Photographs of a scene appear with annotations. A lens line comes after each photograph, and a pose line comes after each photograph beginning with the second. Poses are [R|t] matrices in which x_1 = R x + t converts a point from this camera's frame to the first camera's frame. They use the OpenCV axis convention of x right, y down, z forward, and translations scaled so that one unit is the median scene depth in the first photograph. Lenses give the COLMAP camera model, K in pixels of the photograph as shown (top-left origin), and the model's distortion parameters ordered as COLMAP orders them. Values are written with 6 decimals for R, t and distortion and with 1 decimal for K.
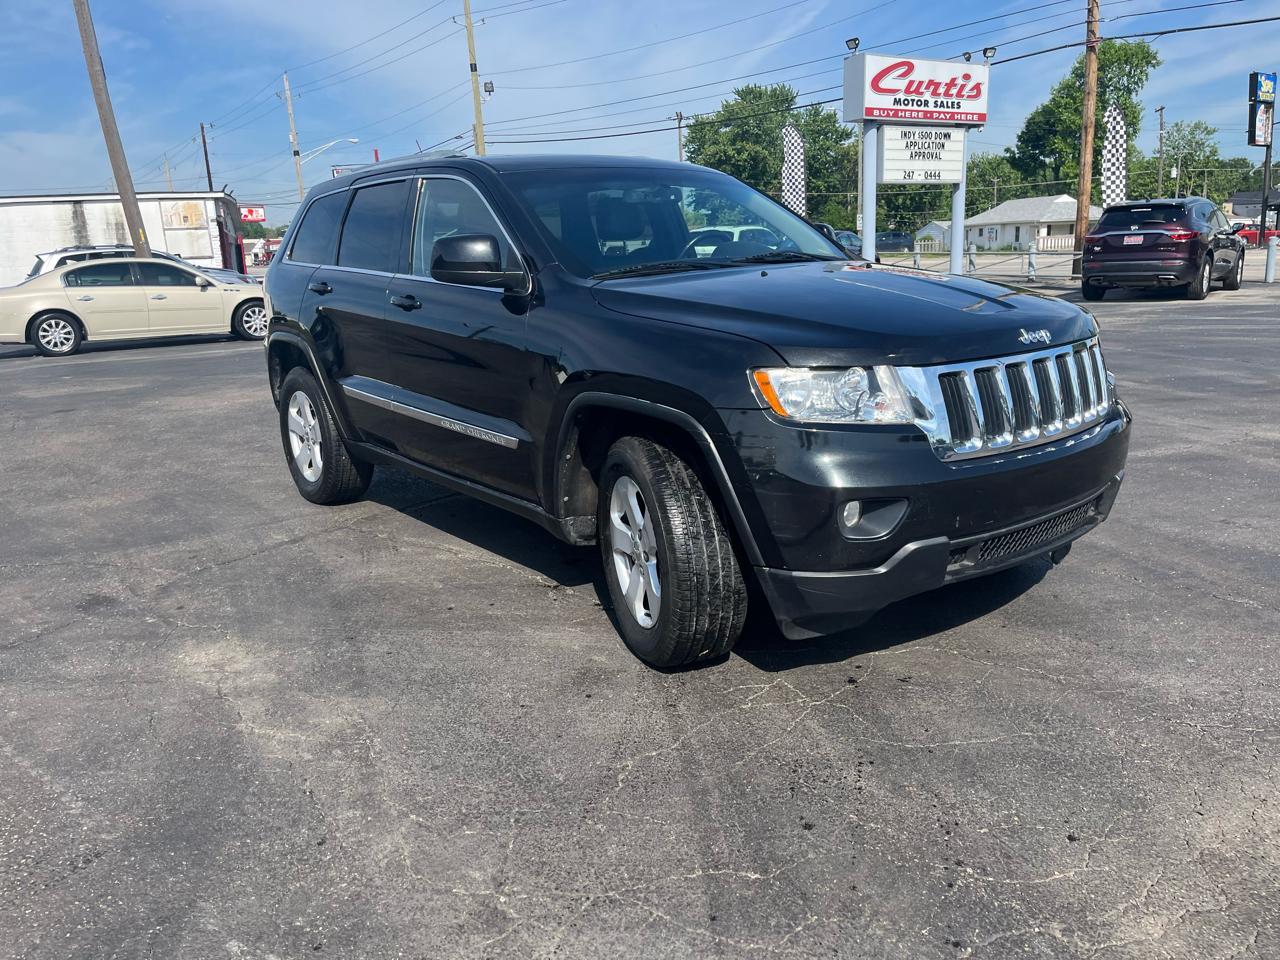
lens RADIAL K [[971.4, 0, 652.5], [0, 971.4, 477.5], [0, 0, 1]] dist [0.073946, -0.097074]
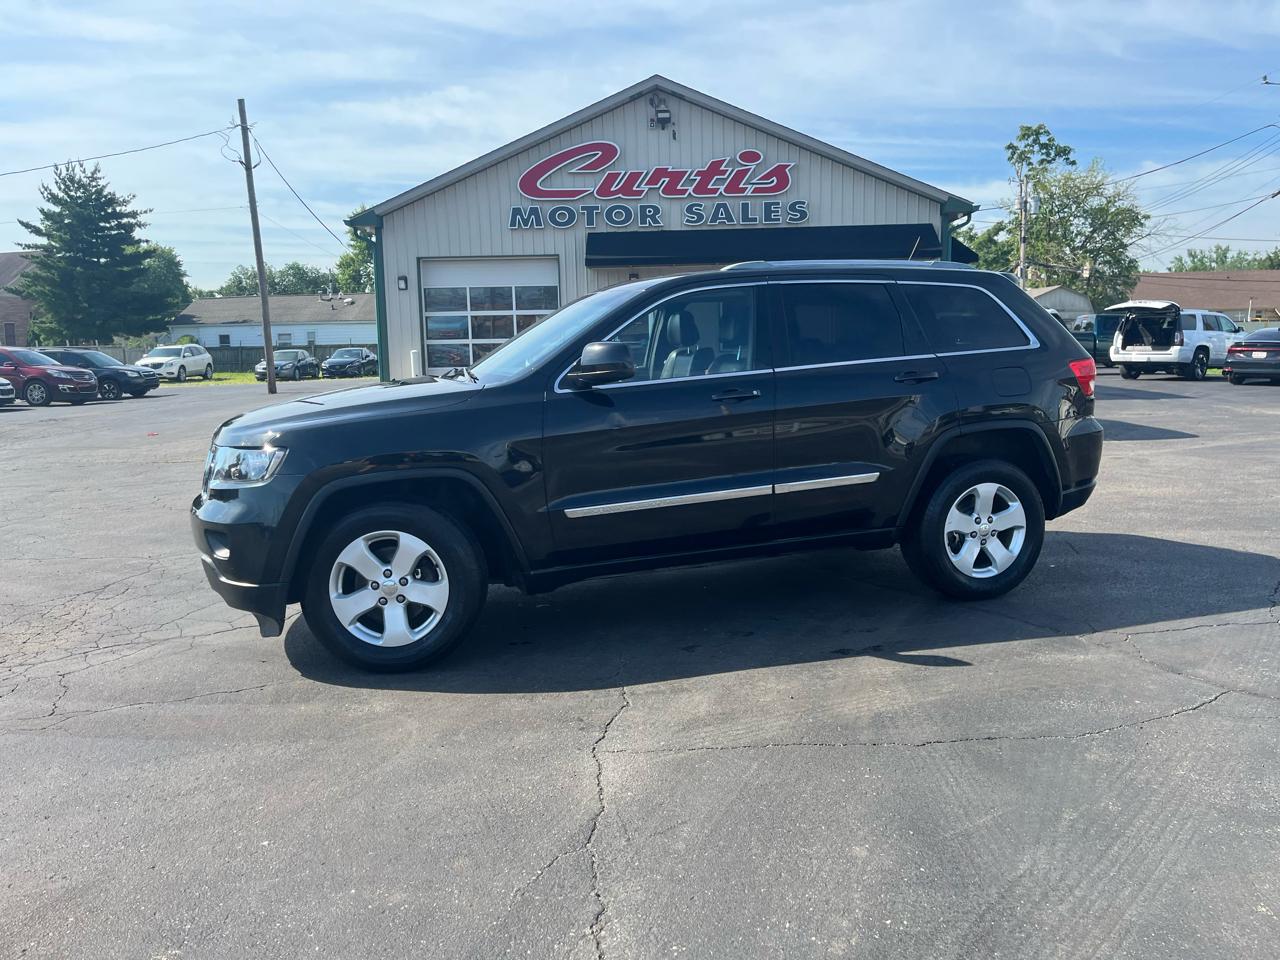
lens RADIAL K [[971.4, 0, 651.1], [0, 971.4, 471.0], [0, 0, 1]] dist [0.073946, -0.097074]
pose [[-0.349884, 0.167924, -0.921619, 0.294396], [-0.181294, 0.953066, 0.242481, -0.107946], [0.919083, 0.251924, -0.303019, 0.389904]]
